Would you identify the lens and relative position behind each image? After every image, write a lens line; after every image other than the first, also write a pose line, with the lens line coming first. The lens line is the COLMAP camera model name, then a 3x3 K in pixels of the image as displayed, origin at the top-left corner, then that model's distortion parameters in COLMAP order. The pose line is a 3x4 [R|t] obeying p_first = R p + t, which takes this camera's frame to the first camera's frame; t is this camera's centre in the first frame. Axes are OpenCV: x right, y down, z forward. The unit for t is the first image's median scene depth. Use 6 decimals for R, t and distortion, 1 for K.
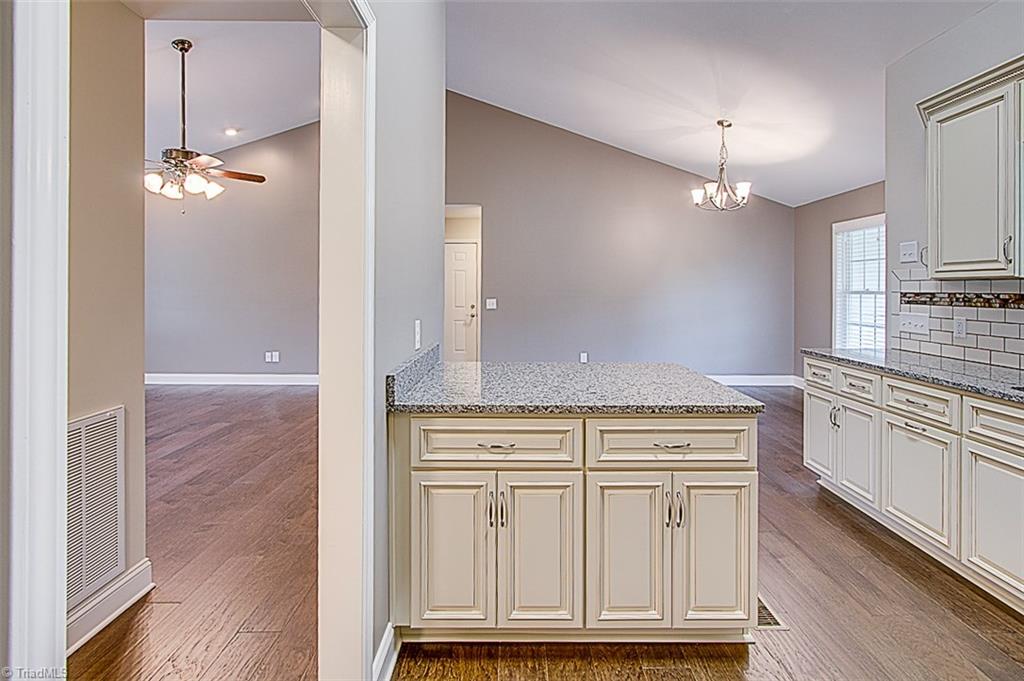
lens RADIAL K [[489.2, 0, 515.8], [0, 489.2, 290.3], [0, 0, 1]] dist [-0.007925, 0.002345]
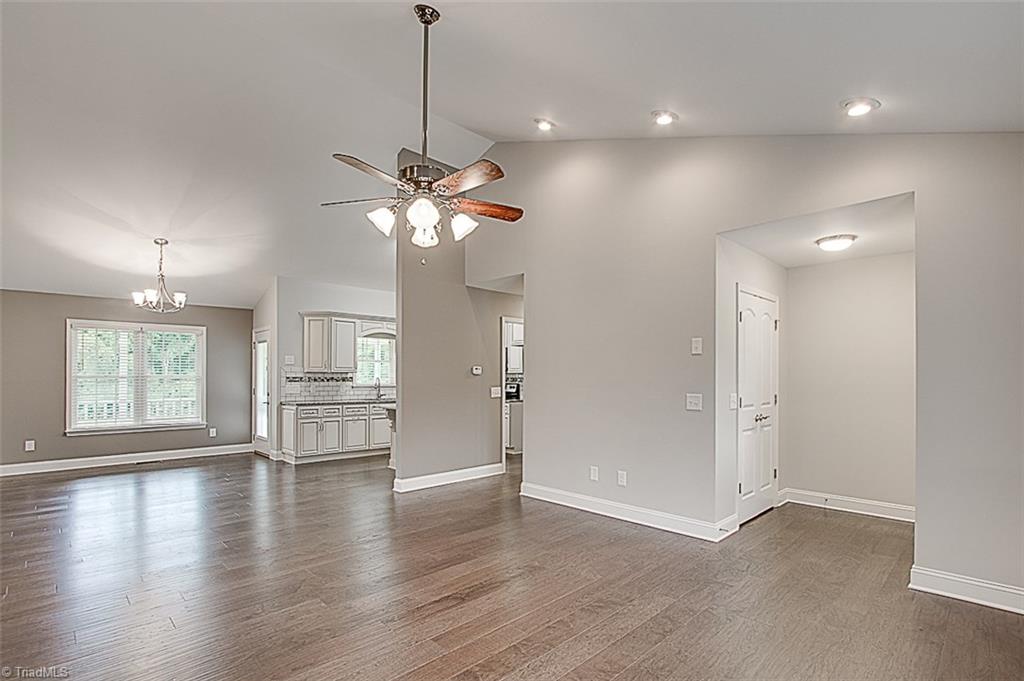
lens RADIAL K [[489.2, 0, 507.5], [0, 489.2, 376.6], [0, 0, 1]] dist [-0.007925, 0.002345]
pose [[-0.681882, 0.000109, 0.731462, -1.916090], [0.000140, 1.000000, -0.000019, 0.002797], [-0.731462, 0.000089, -0.681882, 2.109157]]
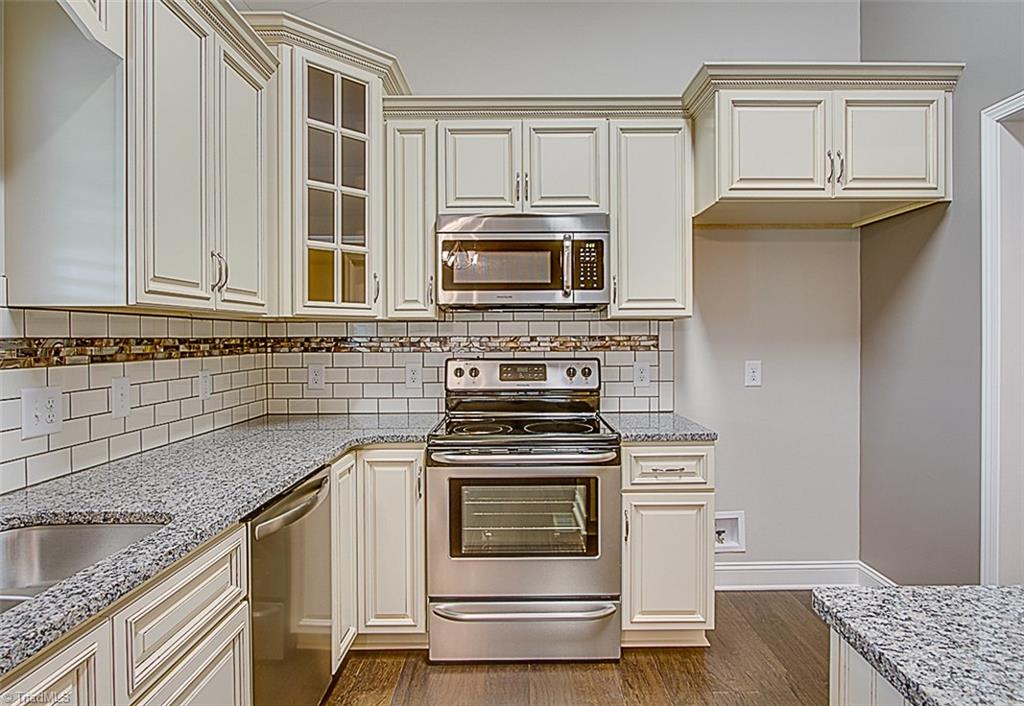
lens RADIAL K [[566.9, 0, 519.5], [0, 566.9, 342.0], [0, 0, 1]] dist [-0.029355, 0.004294]
pose [[-0.999979, 0.003163, 0.005727, 0.470407], [0.003230, 0.999925, 0.011833, 0.008206], [-0.005689, 0.011851, -0.999914, 0.905580]]
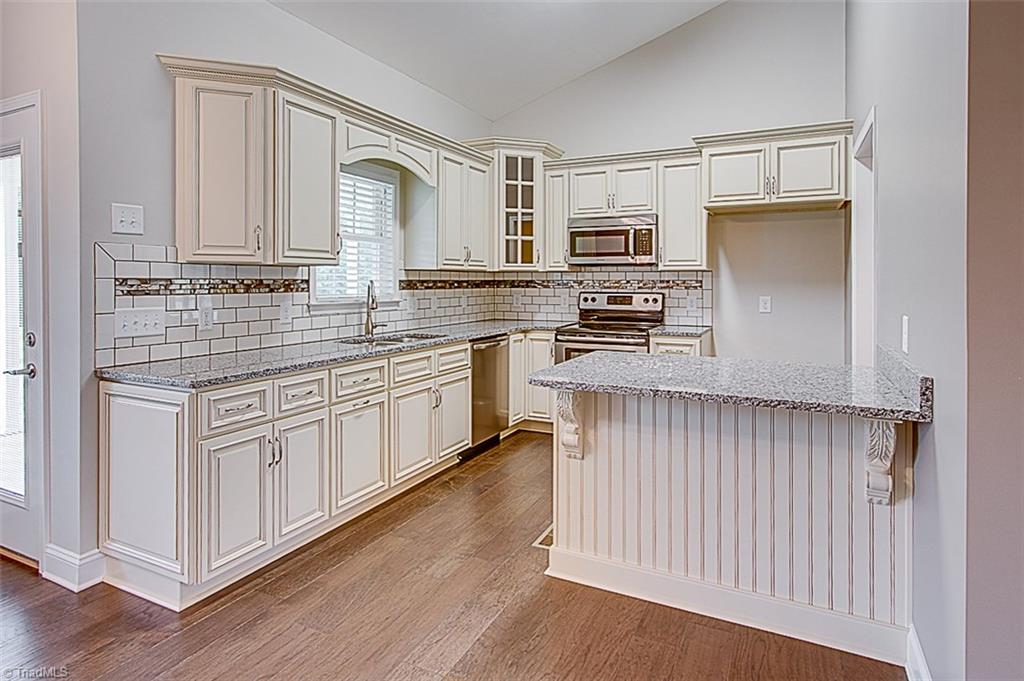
lens RADIAL K [[568.4, 0, 511.2], [0, 568.4, 282.7], [0, 0, 1]] dist [-0.000210, -0.000814]
pose [[-0.892296, -0.004445, 0.451428, -0.033197], [-0.001191, 0.999971, 0.007493, 0.004299], [-0.451448, 0.006149, -0.892276, 1.667337]]
